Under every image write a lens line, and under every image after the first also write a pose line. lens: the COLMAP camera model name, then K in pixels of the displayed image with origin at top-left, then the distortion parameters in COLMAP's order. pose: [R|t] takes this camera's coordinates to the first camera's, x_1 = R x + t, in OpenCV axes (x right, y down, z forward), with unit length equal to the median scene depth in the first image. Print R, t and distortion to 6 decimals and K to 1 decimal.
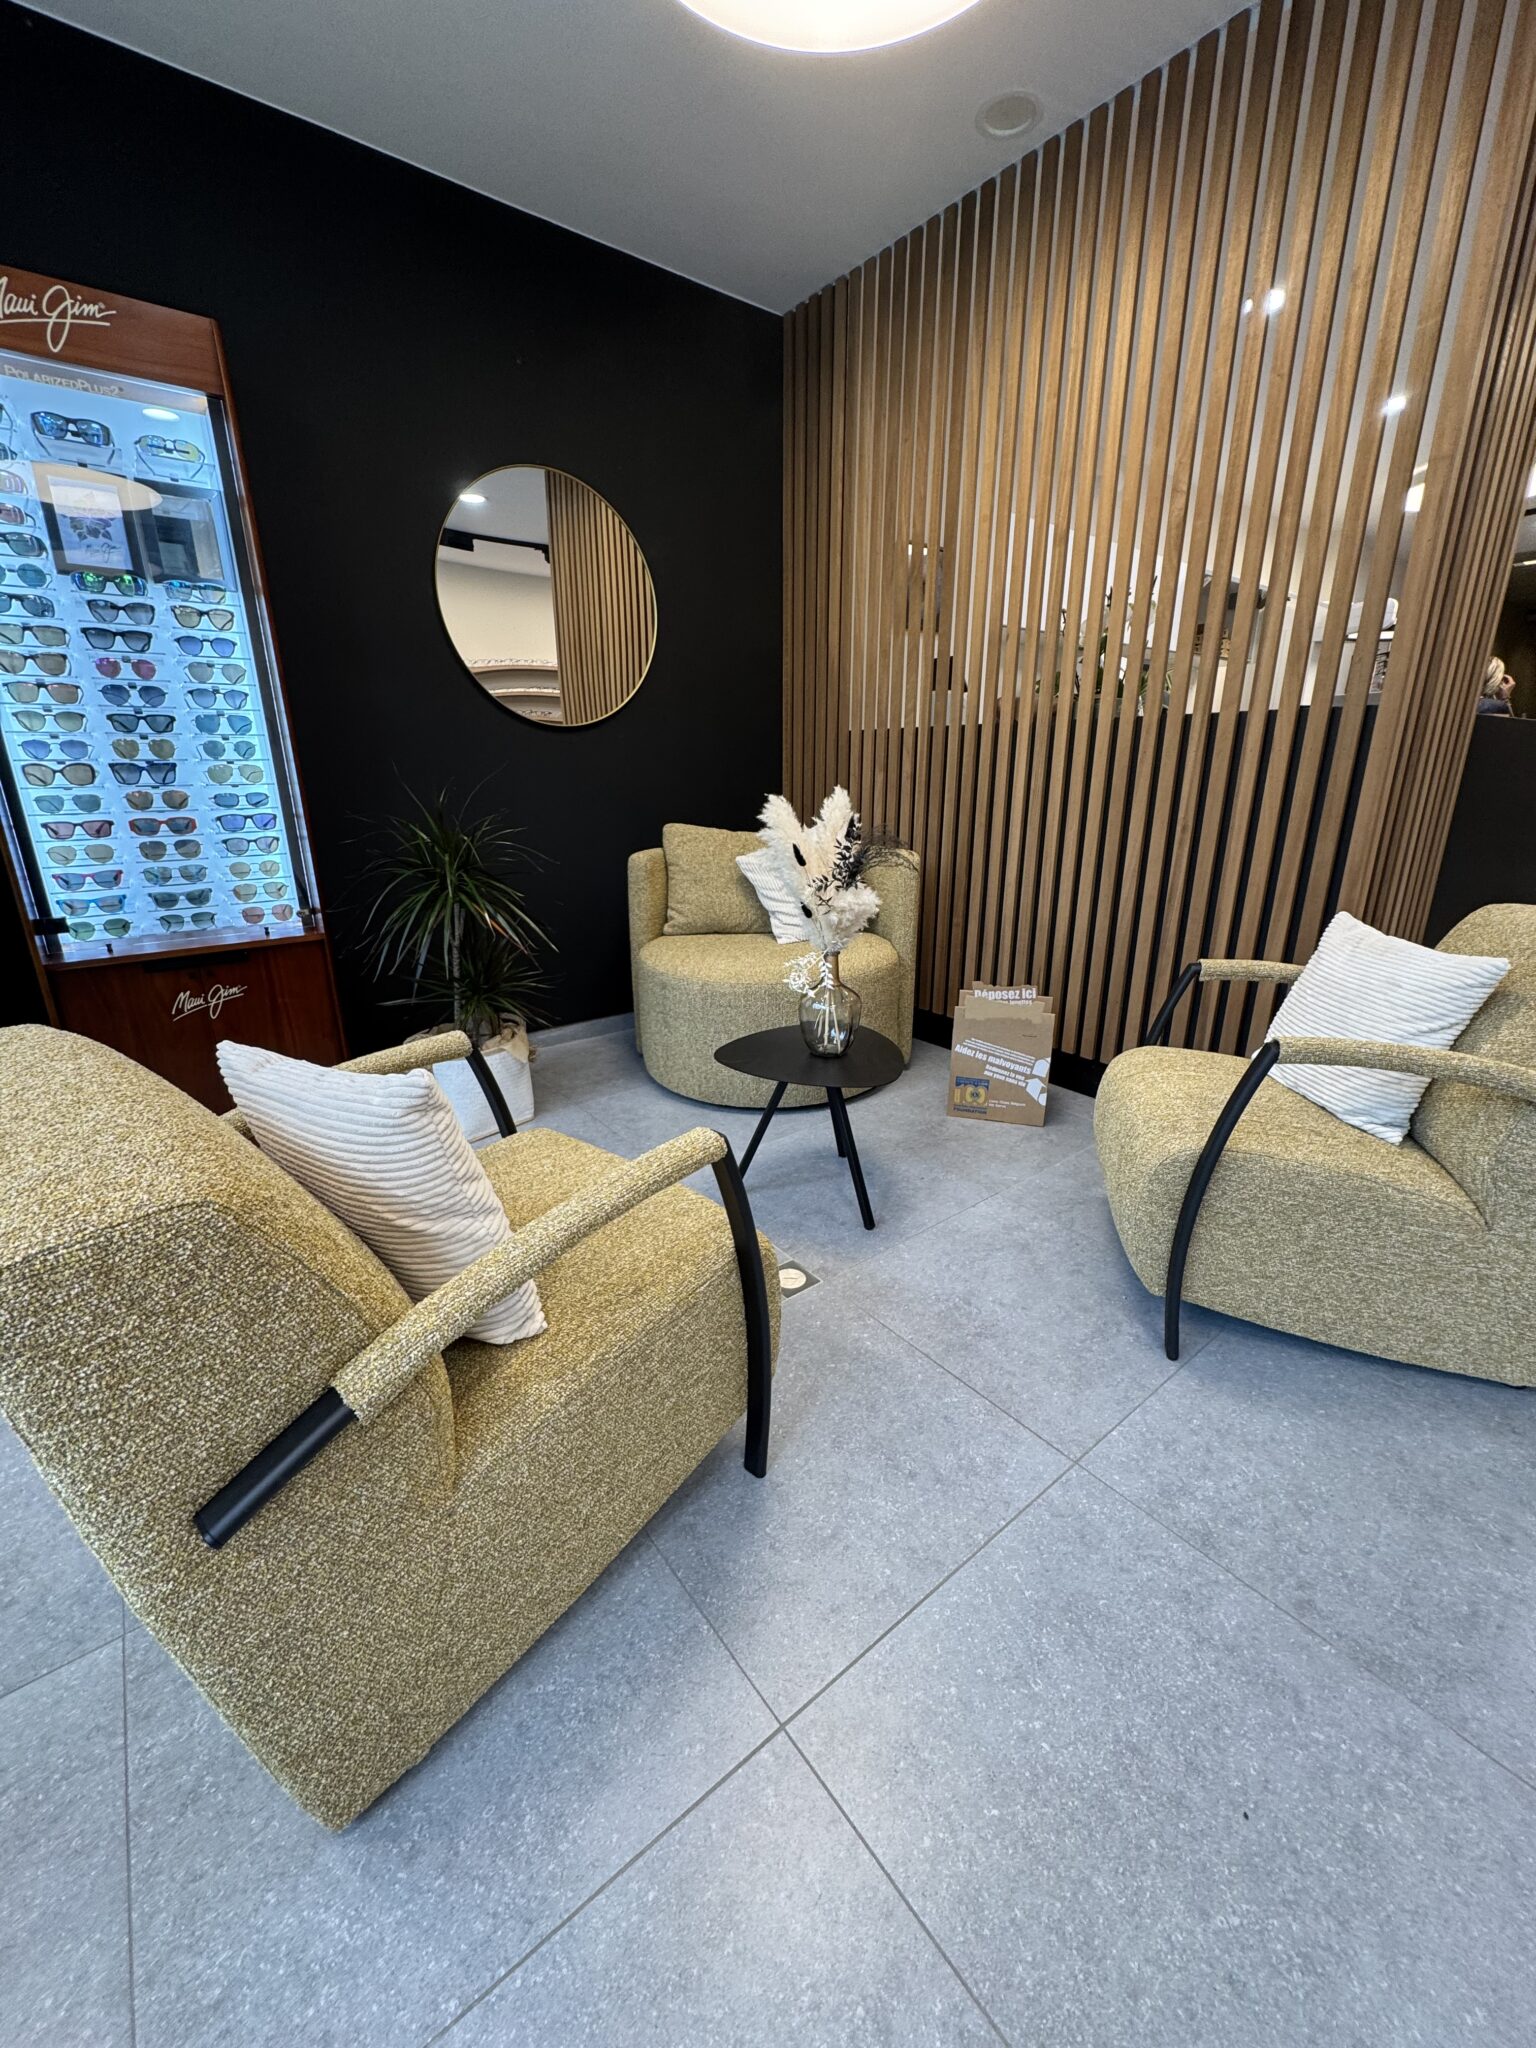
lens RADIAL K [[816.0, 0, 768.2], [0, 816.0, 1023.1], [0, 0, 1]] dist [-0.001074, 0.000490]
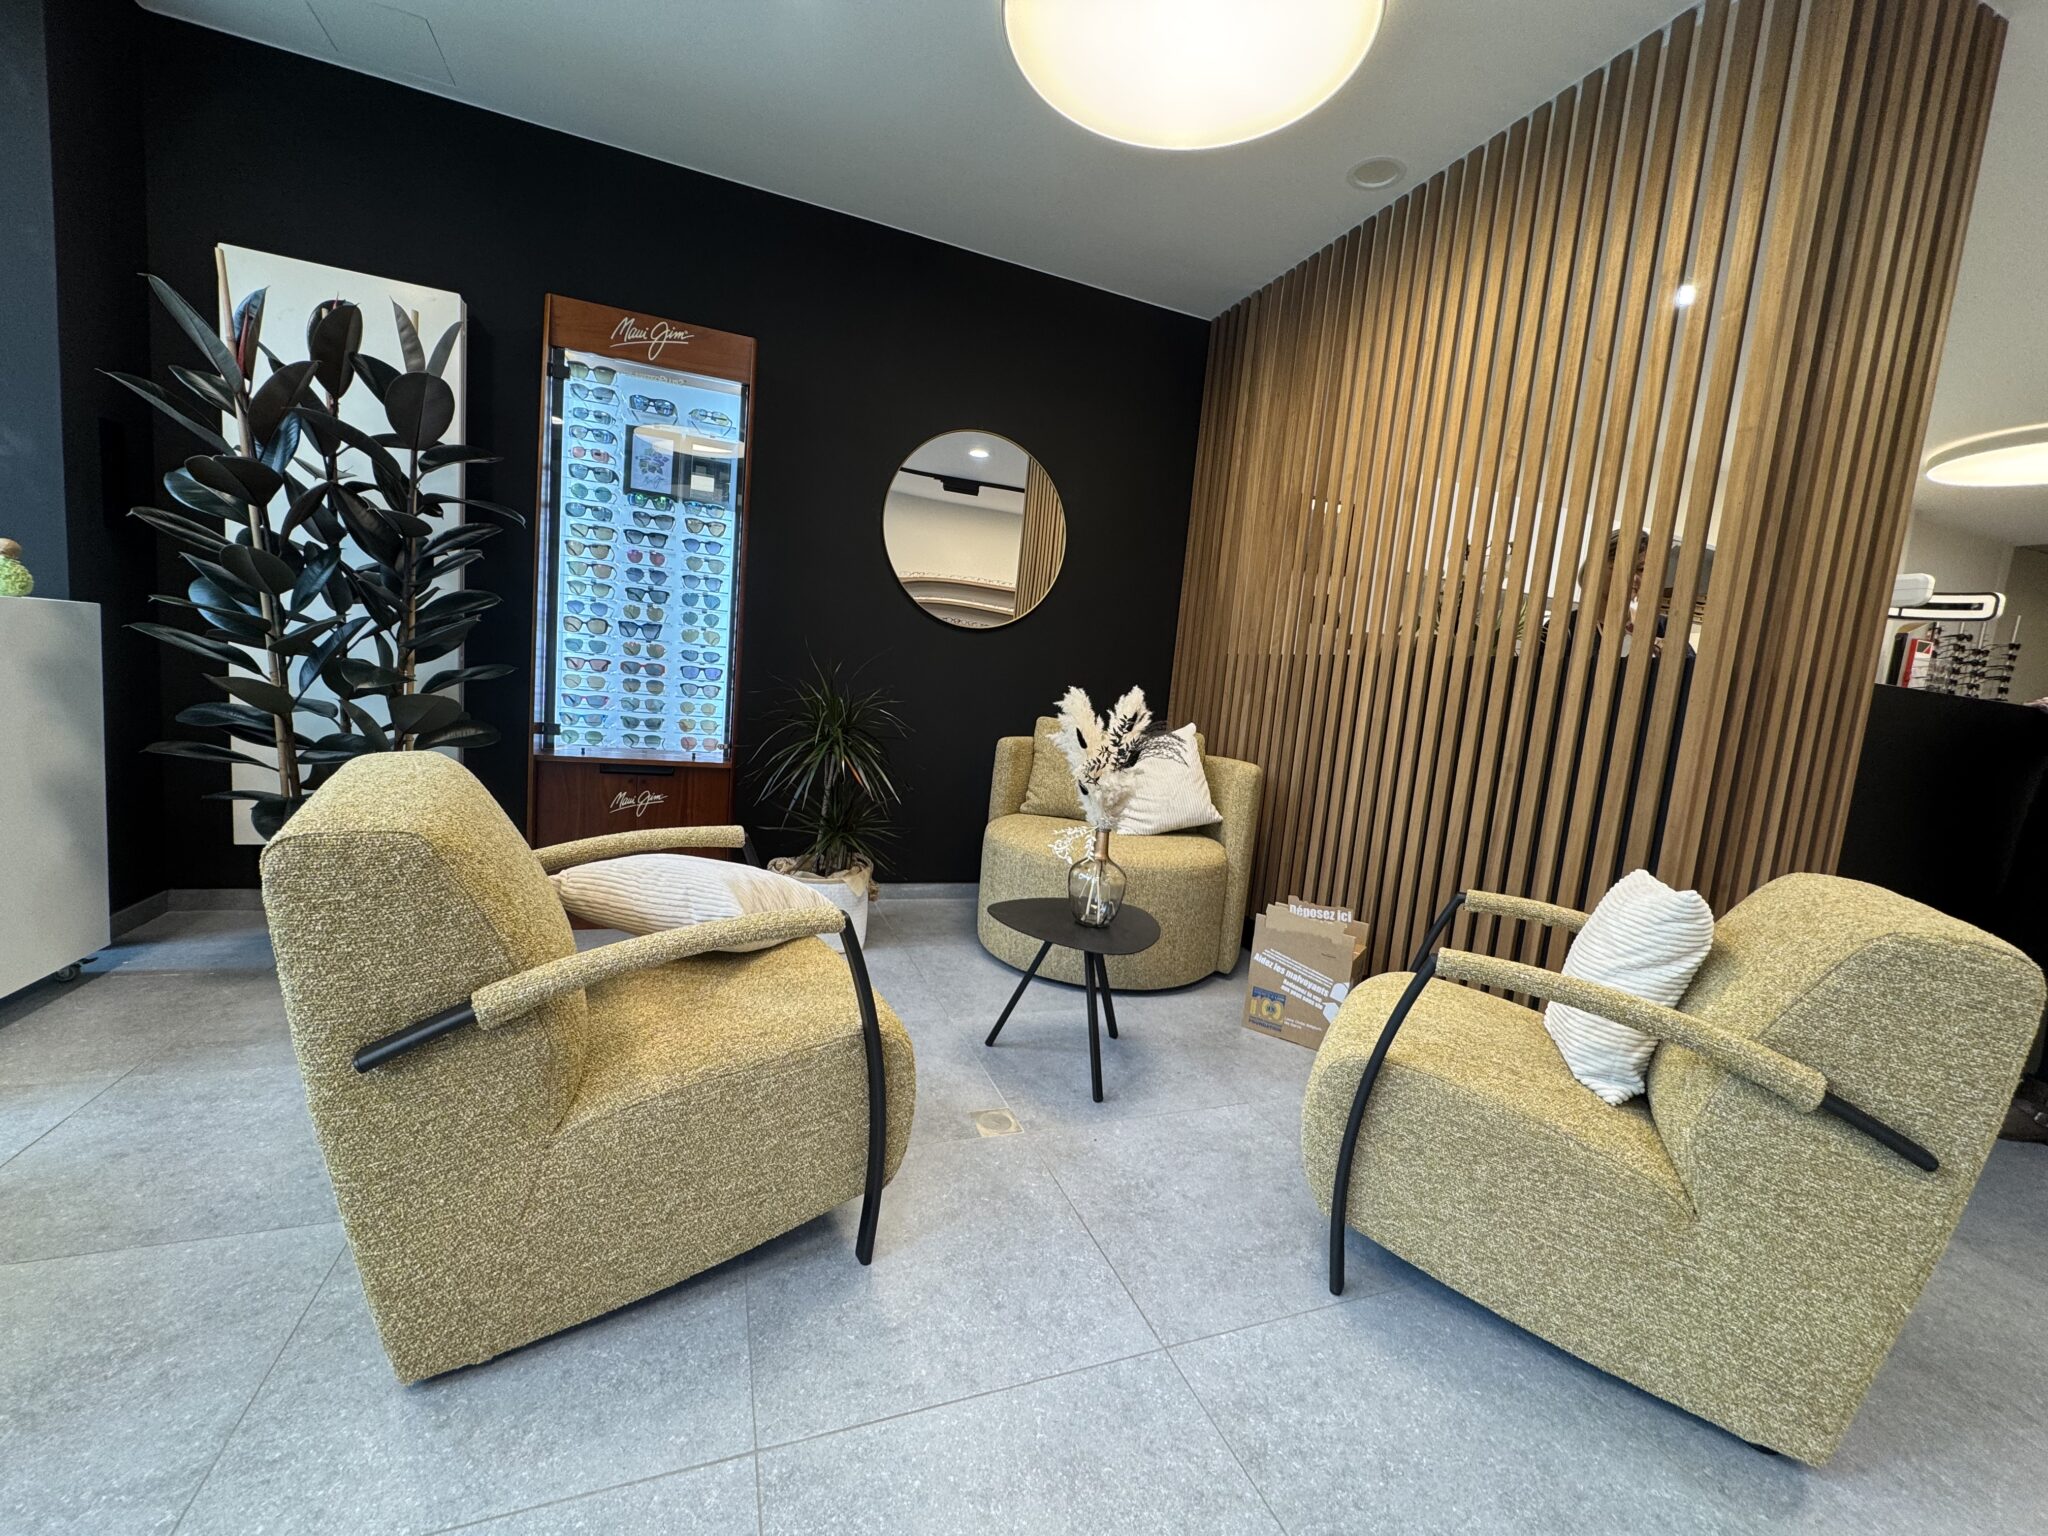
lens RADIAL K [[813.9, 0, 1020.7], [0, 813.9, 768.4], [0, 0, 1]] dist [-0.000703, 0.000507]
pose [[0.952112, 0.124103, -0.279429, 0.249833], [-0.179634, 0.966604, -0.182777, 0.050356], [0.247414, 0.224220, 0.942609, -0.067969]]
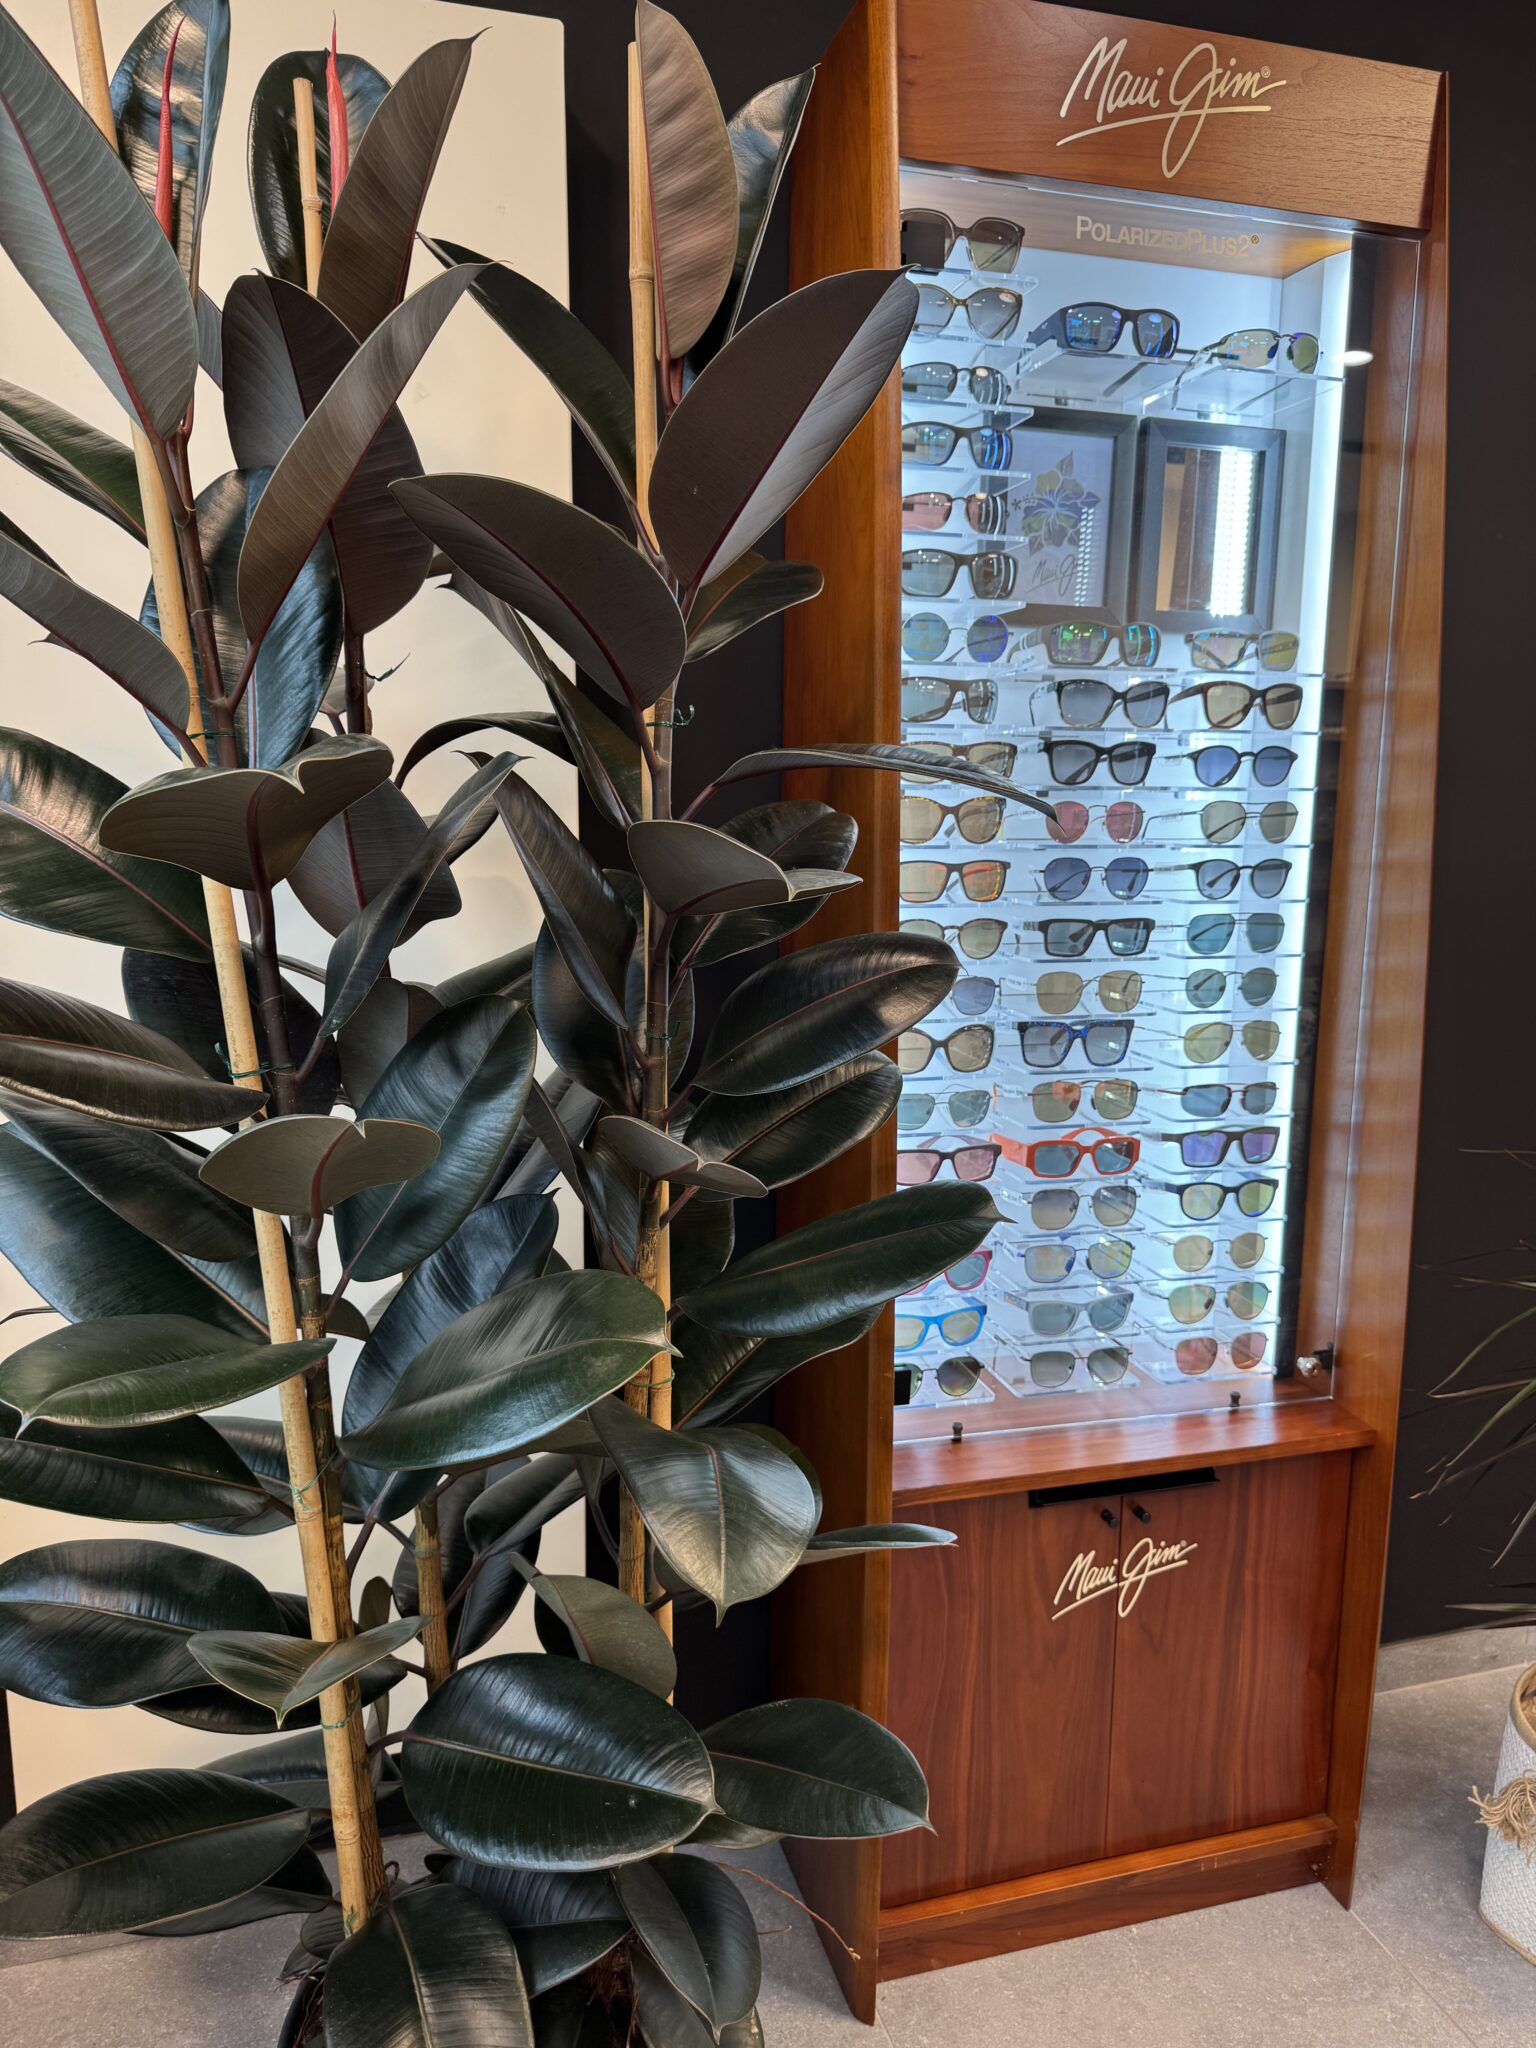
lens RADIAL K [[1459.5, 0, 768.0], [0, 1459.5, 1024.0], [0, 0, 1]] dist [0.036214, -0.044033]
pose [[0.932165, 0.075354, -0.354106, -0.655353], [-0.127892, 0.983576, -0.127365, -0.198378], [0.338693, 0.164012, 0.926492, 0.213500]]
